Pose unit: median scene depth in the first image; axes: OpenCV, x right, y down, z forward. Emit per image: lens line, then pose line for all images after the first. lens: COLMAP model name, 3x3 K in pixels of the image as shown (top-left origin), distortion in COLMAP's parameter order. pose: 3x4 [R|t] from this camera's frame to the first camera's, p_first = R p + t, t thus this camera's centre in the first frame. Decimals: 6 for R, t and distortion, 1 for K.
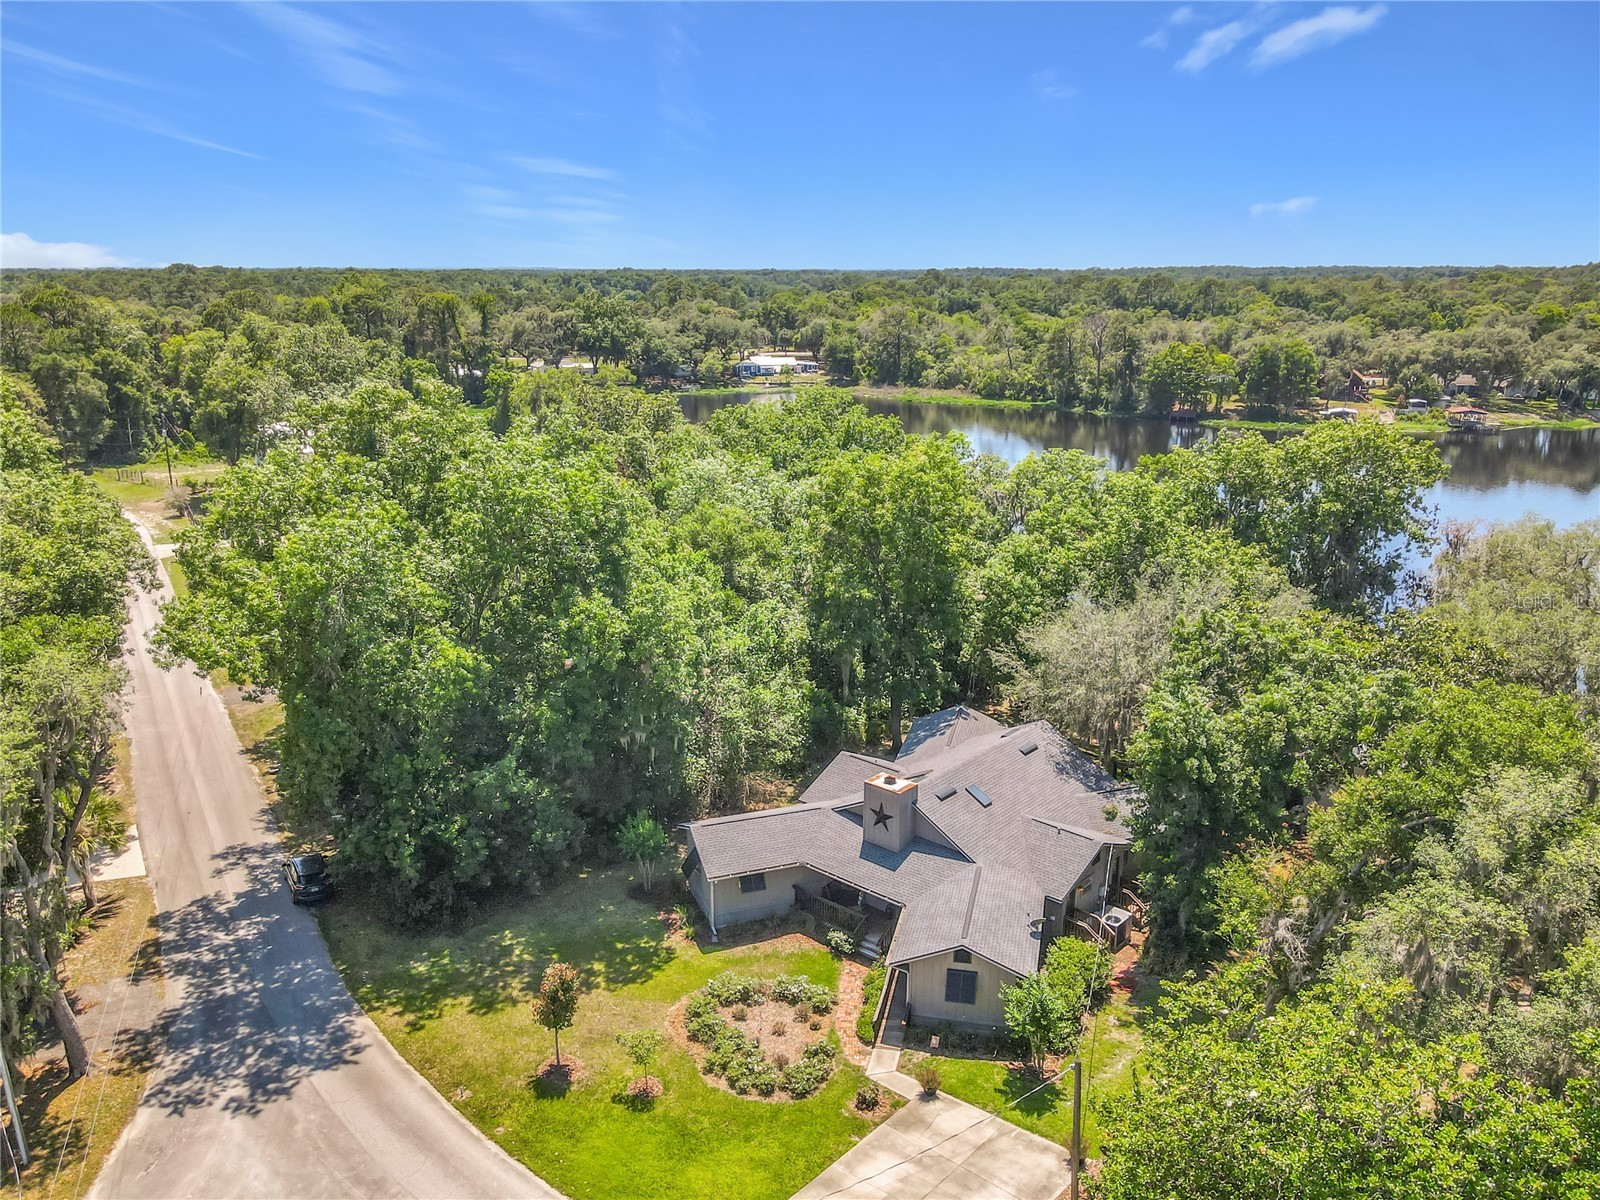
lens RADIAL K [[1185.7, 0, 815.3], [0, 1185.7, 601.8], [0, 0, 1]] dist [-0.006004, 0.028492]
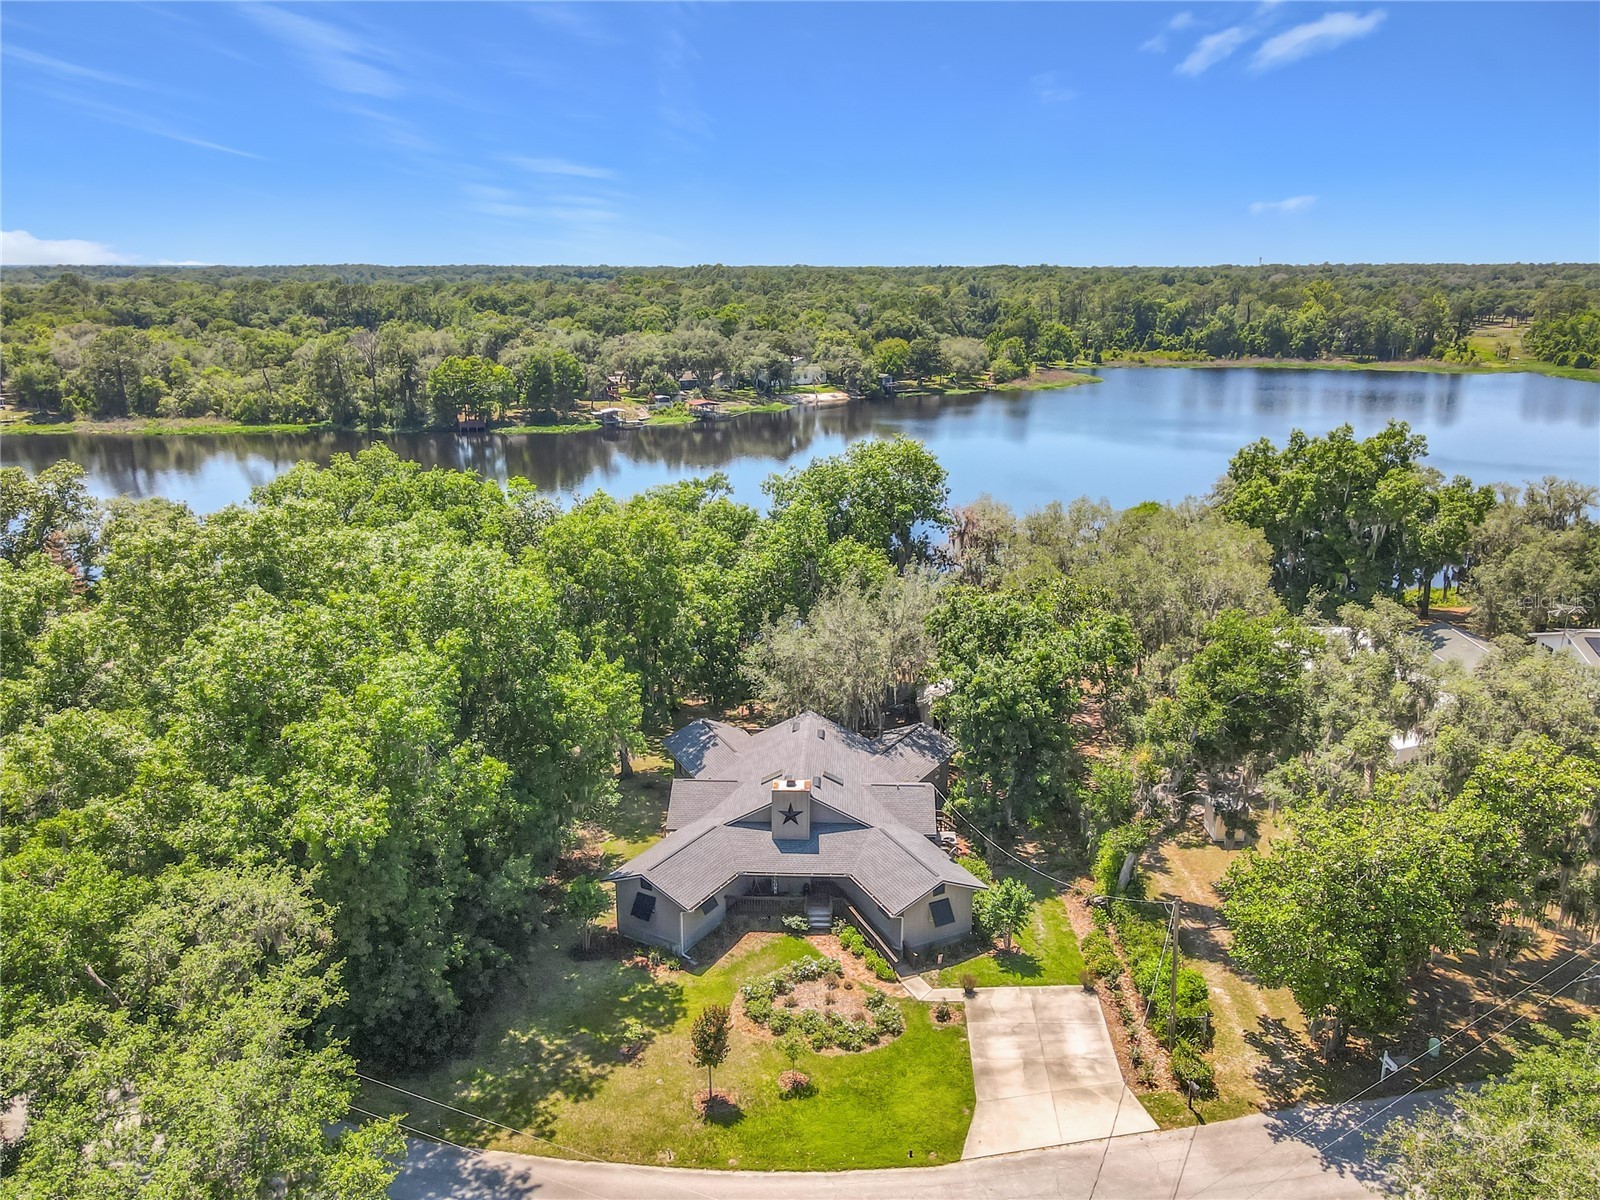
lens RADIAL K [[1185.7, 0, 809.4], [0, 1185.7, 604.1], [0, 0, 1]] dist [-0.006004, 0.028492]
pose [[0.775996, -0.174310, 0.606173, -0.113904], [0.171715, 0.983137, 0.062888, -0.018046], [-0.606913, 0.055288, 0.792843, 0.006457]]
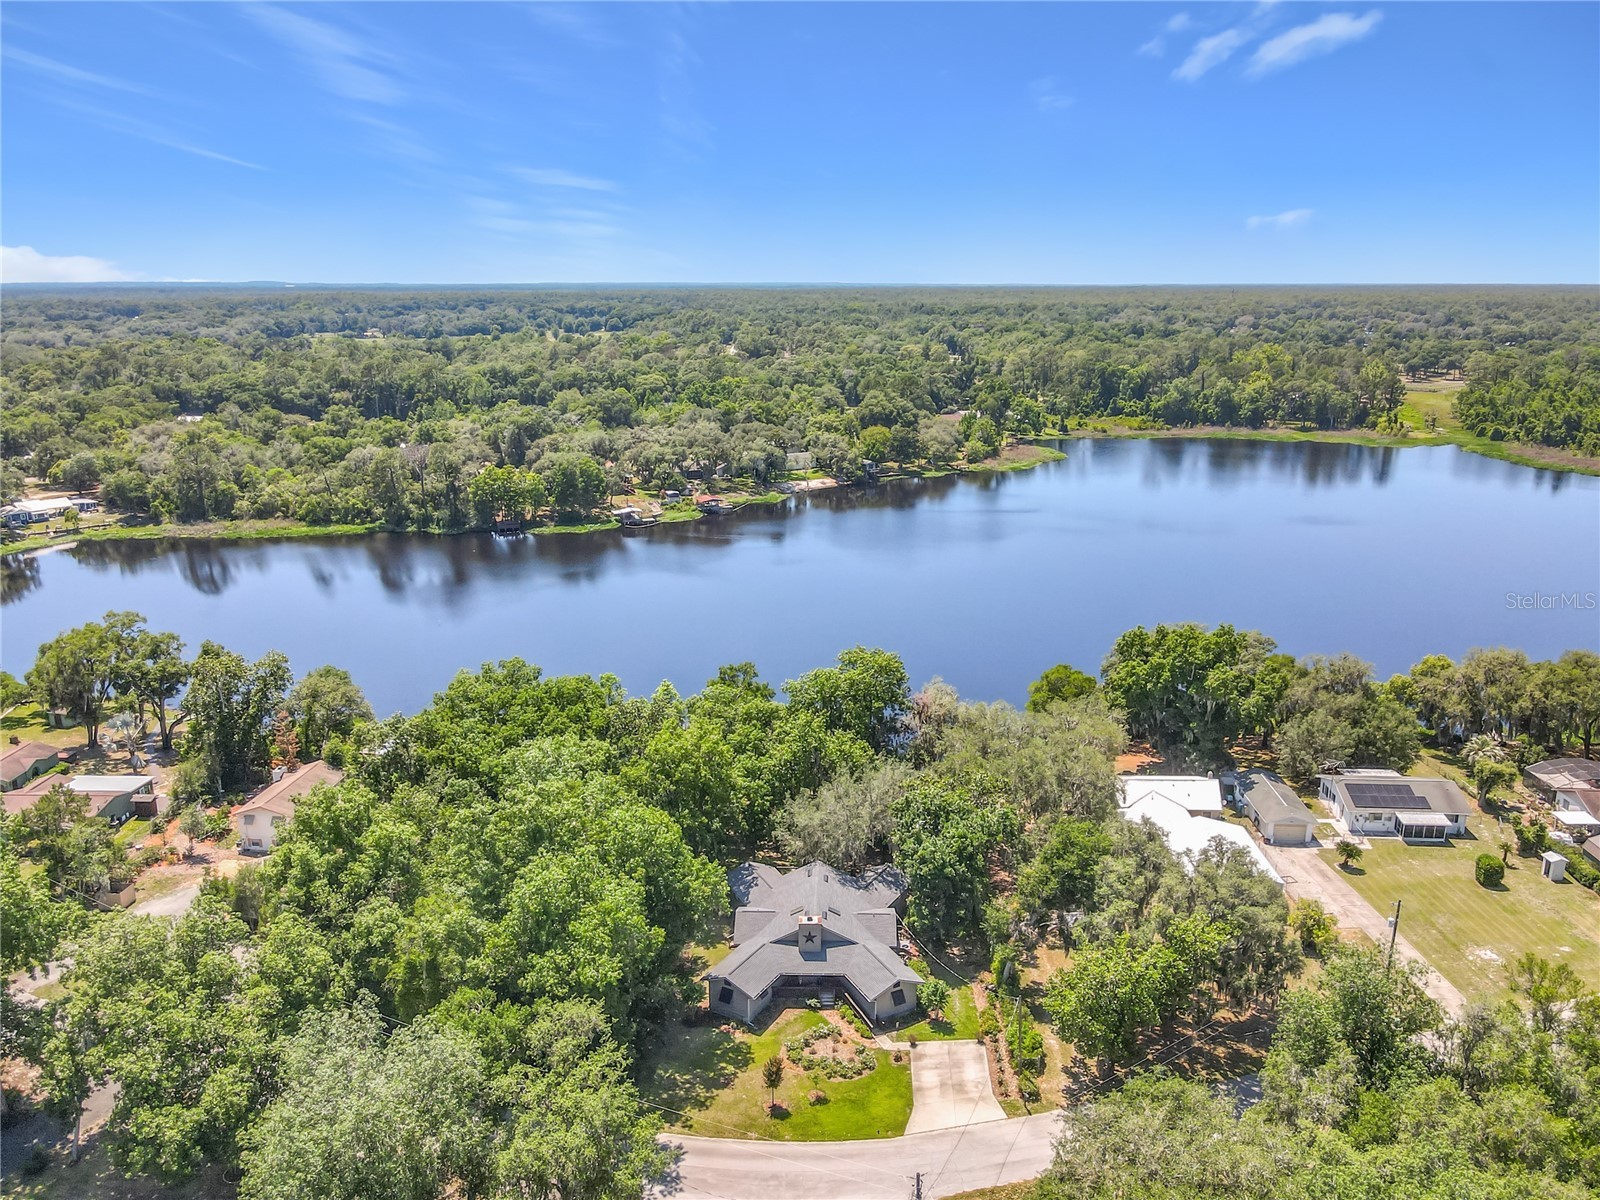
lens RADIAL K [[1185.7, 0, 808.0], [0, 1185.7, 610.2], [0, 0, 1]] dist [-0.006004, 0.028492]
pose [[0.768847, -0.177014, 0.614443, -0.201016], [0.178433, 0.982141, 0.059672, -0.089740], [-0.614033, 0.063758, 0.786701, -0.113911]]
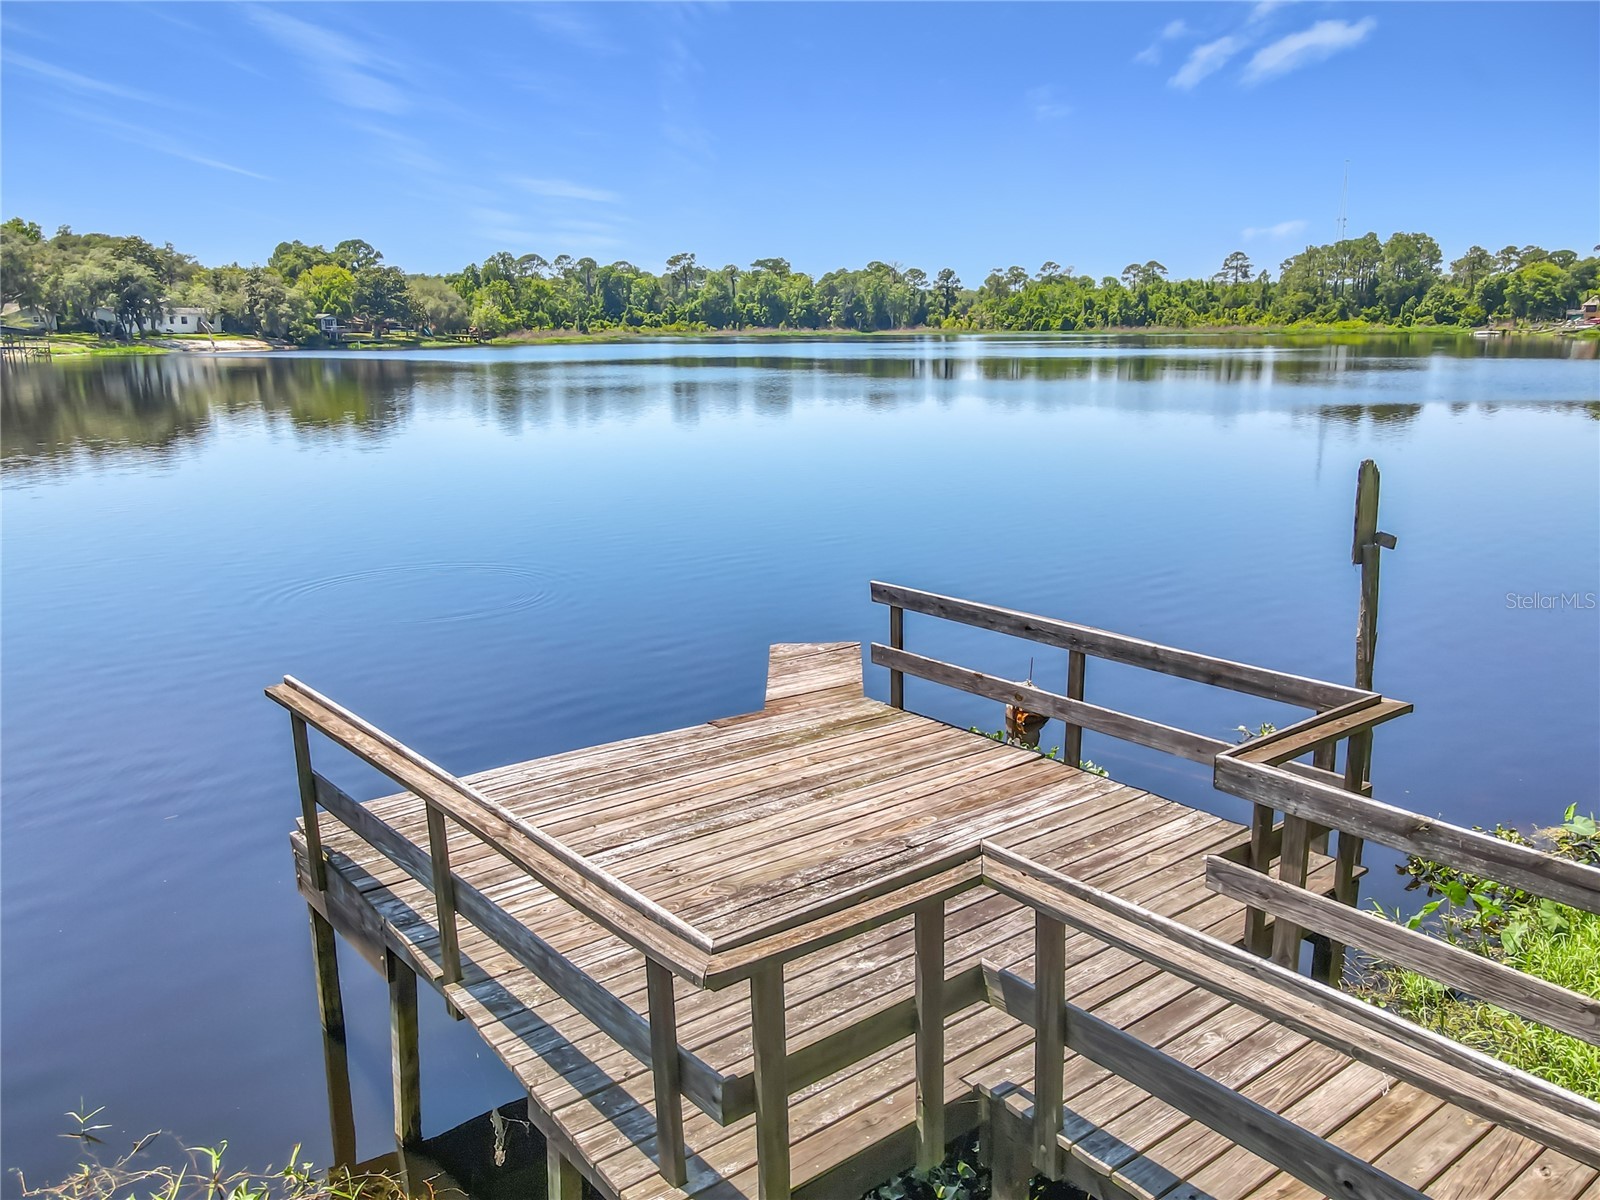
lens RADIAL K [[1185.7, 0, 819.3], [0, 1185.7, 615.1], [0, 0, 1]] dist [-0.006004, 0.028492]
pose [[0.368261, -0.227610, 0.901431, 0.099288], [0.258029, 0.956503, 0.136103, 0.011350], [-0.893199, 0.182474, 0.410973, 0.345620]]
